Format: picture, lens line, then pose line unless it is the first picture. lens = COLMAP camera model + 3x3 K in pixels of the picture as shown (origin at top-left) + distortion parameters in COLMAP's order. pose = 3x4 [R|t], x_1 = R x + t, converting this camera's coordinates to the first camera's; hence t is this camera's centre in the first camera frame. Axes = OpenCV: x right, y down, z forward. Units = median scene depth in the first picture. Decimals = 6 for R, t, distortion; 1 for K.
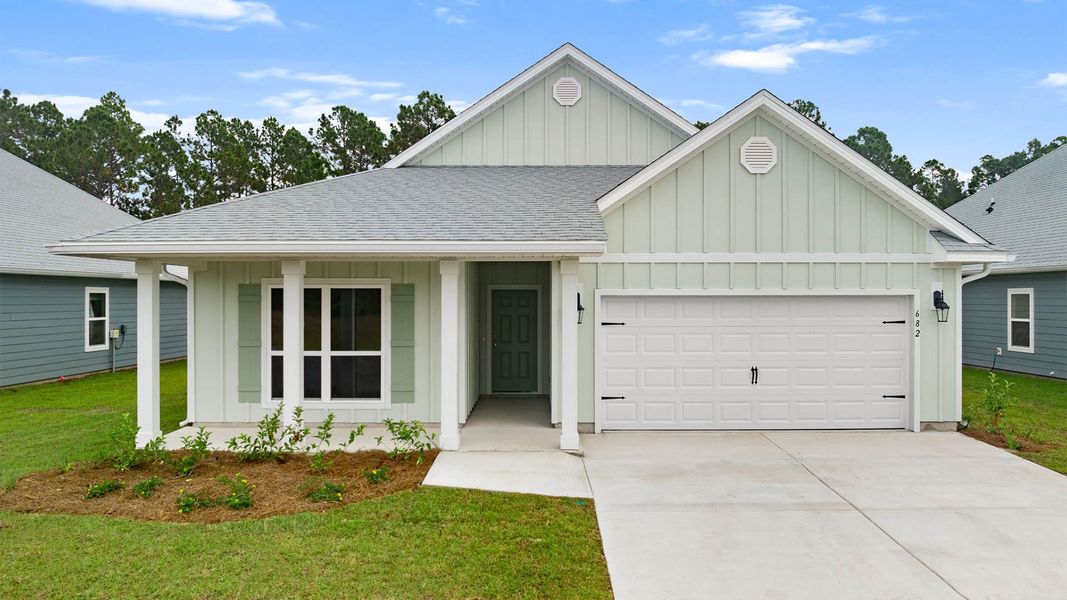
lens RADIAL K [[727.4, 0, 543.0], [0, 727.4, 300.3], [0, 0, 1]] dist [-0.022157, 0.000272]
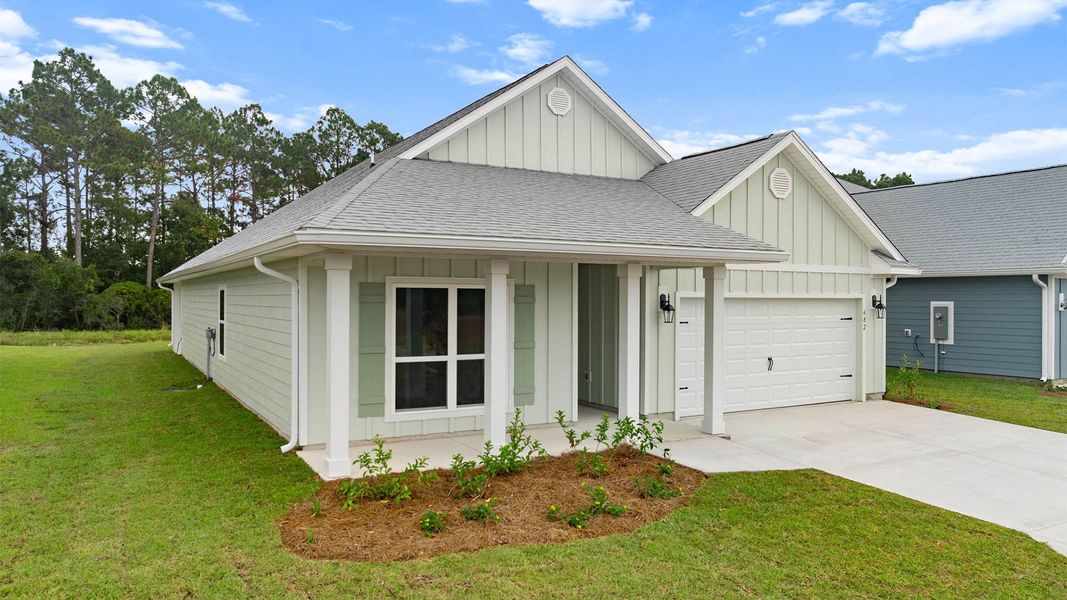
lens RADIAL K [[727.4, 0, 544.3], [0, 727.4, 298.4], [0, 0, 1]] dist [-0.022157, 0.000272]
pose [[0.873369, 0.004679, 0.487037, -0.640692], [-0.003242, 0.999988, -0.003792, -0.000361], [-0.487049, 0.001733, 0.873373, 0.126081]]
